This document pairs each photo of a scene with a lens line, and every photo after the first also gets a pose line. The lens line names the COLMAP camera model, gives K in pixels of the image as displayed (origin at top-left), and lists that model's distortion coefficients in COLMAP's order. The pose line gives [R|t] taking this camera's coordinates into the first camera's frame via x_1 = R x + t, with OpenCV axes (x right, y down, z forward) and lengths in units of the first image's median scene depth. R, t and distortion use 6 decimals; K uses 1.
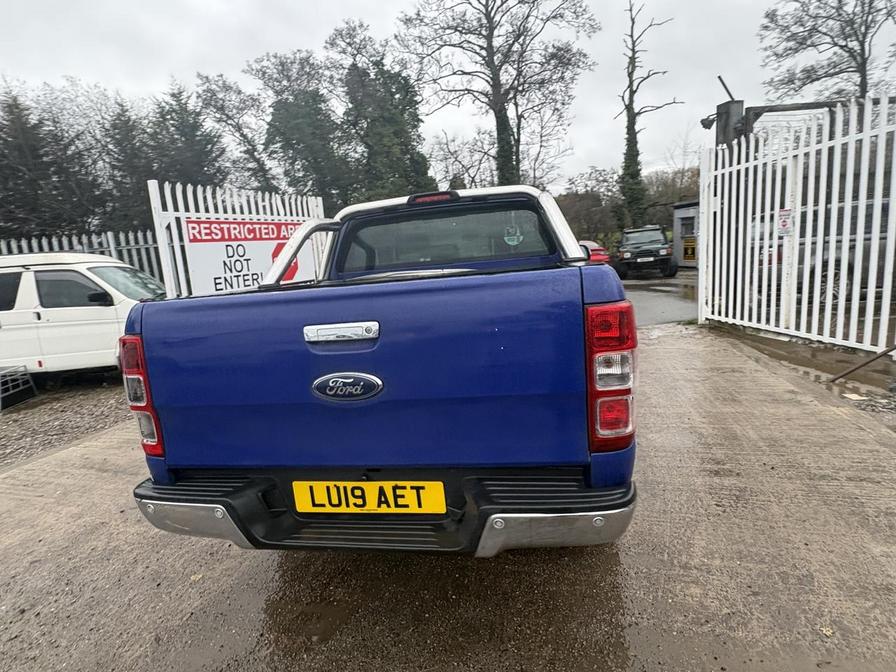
lens RADIAL K [[478.0, 0, 449.4], [0, 478.0, 335.4], [0, 0, 1]] dist [-0.000473, 0.001266]
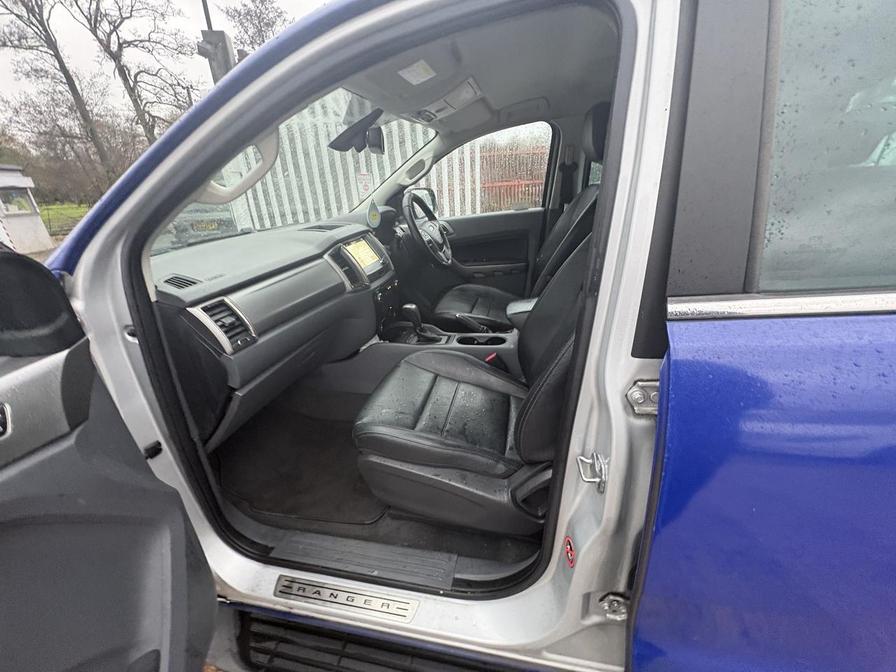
lens RADIAL K [[356.3, 0, 449.0], [0, 356.3, 336.8], [0, 0, 1]] dist [-0.000019, 0.000340]
pose [[0.033204, -0.319424, 0.947030, -0.136739], [0.219165, 0.926817, 0.304922, -0.082195], [-0.975123, 0.197431, 0.100780, 0.554577]]
